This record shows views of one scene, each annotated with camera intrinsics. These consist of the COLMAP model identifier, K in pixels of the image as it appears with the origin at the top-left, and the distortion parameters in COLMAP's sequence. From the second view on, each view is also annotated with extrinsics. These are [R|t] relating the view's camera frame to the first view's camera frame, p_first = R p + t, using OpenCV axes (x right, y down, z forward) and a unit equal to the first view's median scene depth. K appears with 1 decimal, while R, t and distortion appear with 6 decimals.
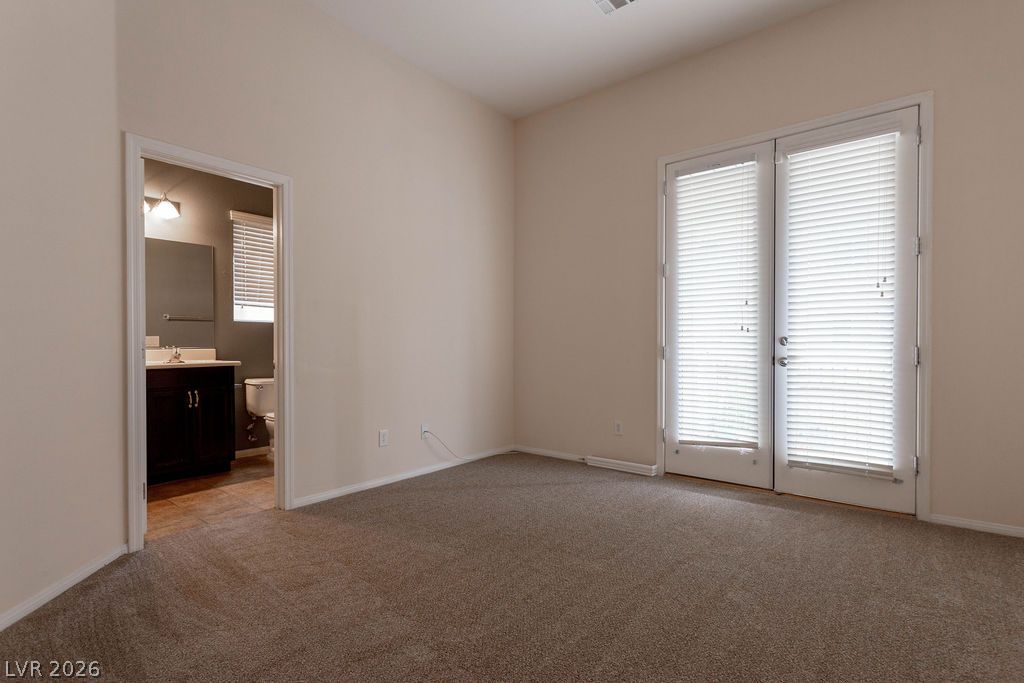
lens RADIAL K [[489.6, 0, 521.4], [0, 489.6, 347.5], [0, 0, 1]] dist [-0.001064, 0.001241]
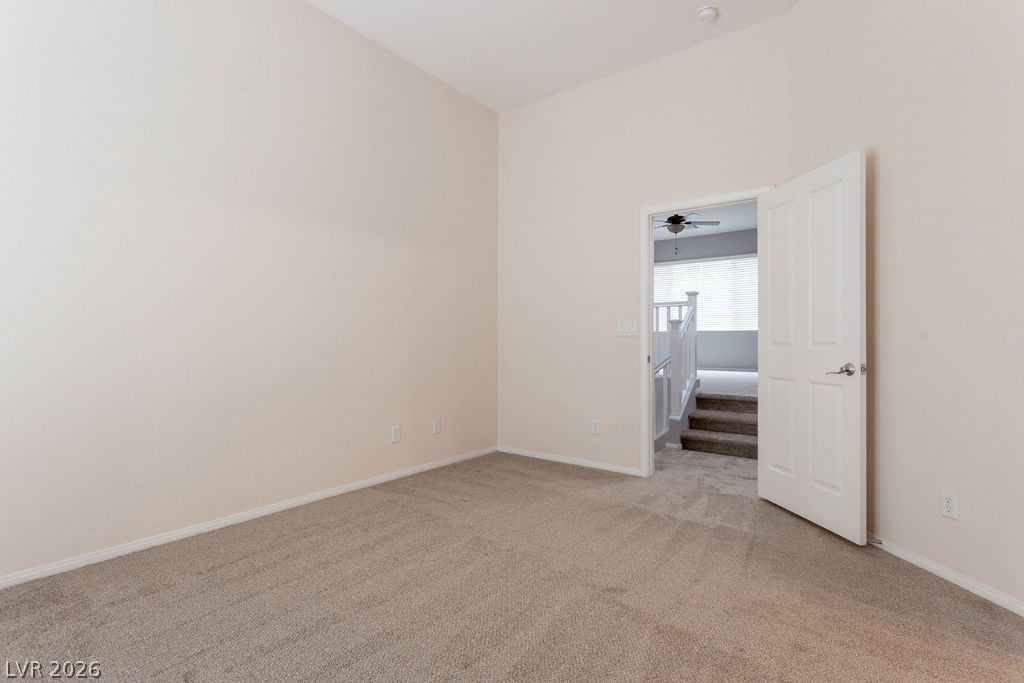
lens RADIAL K [[489.6, 0, 512.0], [0, 489.6, 341.6], [0, 0, 1]] dist [-0.001064, 0.001241]
pose [[-0.999781, -0.001426, -0.020885, 0.031173], [-0.001673, 0.999929, 0.011815, -0.015066], [0.020867, 0.011847, -0.999712, 1.135770]]
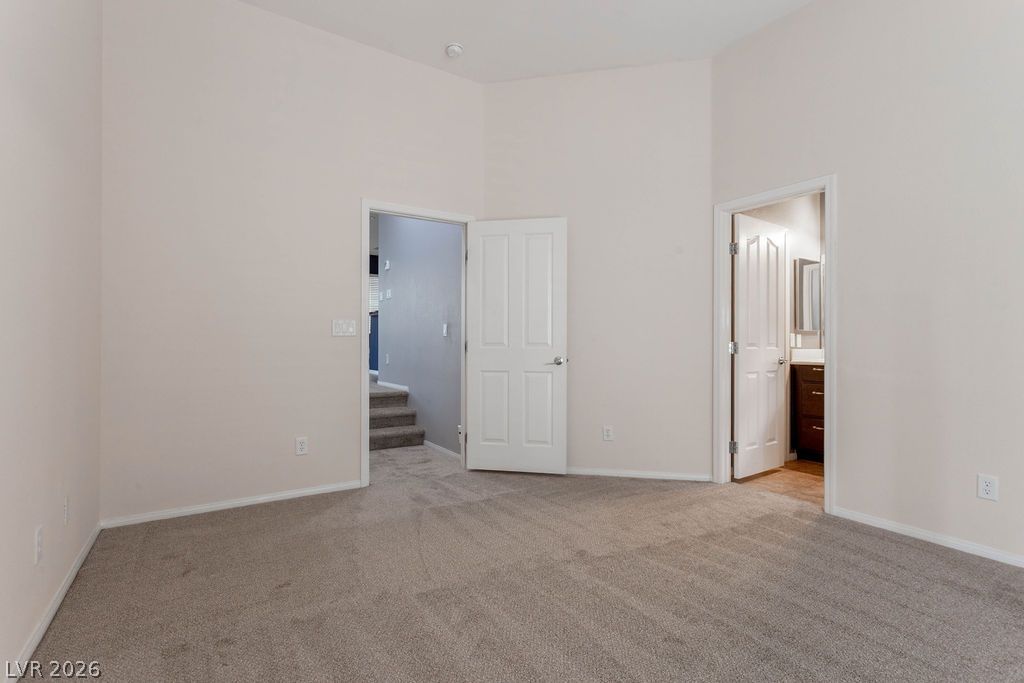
lens RADIAL K [[489.6, 0, 517.5], [0, 489.6, 340.6], [0, 0, 1]] dist [-0.001064, 0.001241]
pose [[-0.310498, -0.003053, -0.950569, 0.616429], [-0.011481, 0.999934, 0.000539, -0.011223], [0.950505, 0.011081, -0.310513, 0.653294]]
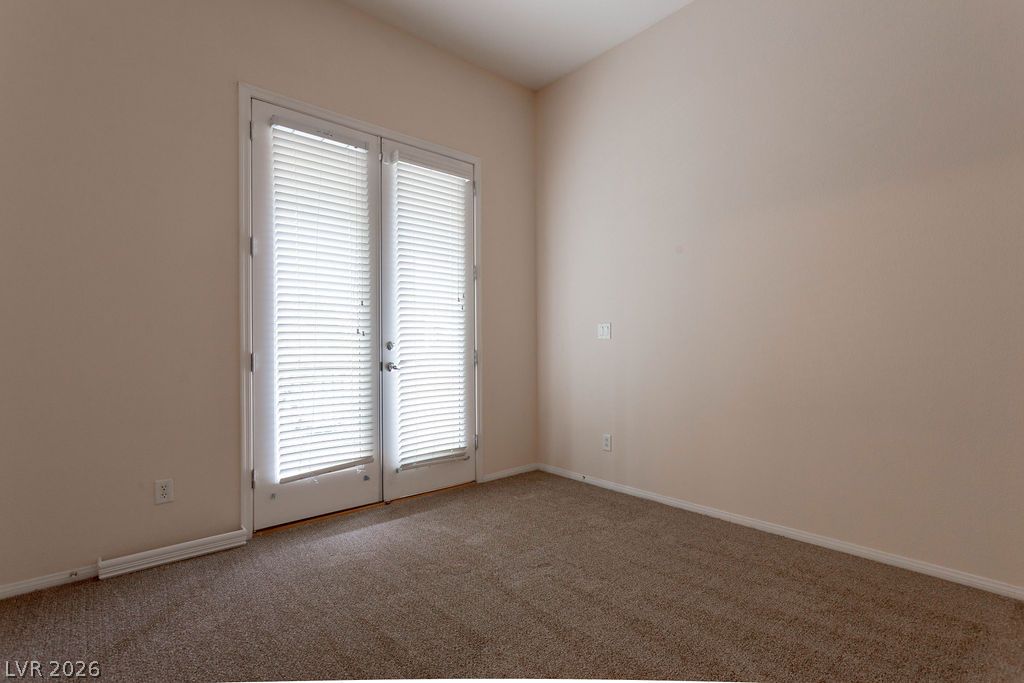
lens RADIAL K [[489.6, 0, 512.5], [0, 489.6, 343.2], [0, 0, 1]] dist [-0.001064, 0.001241]
pose [[0.173161, 0.005498, 0.984878, -0.386735], [0.011905, 0.999900, -0.007675, -0.007810], [-0.984822, 0.013054, 0.173078, 0.580341]]
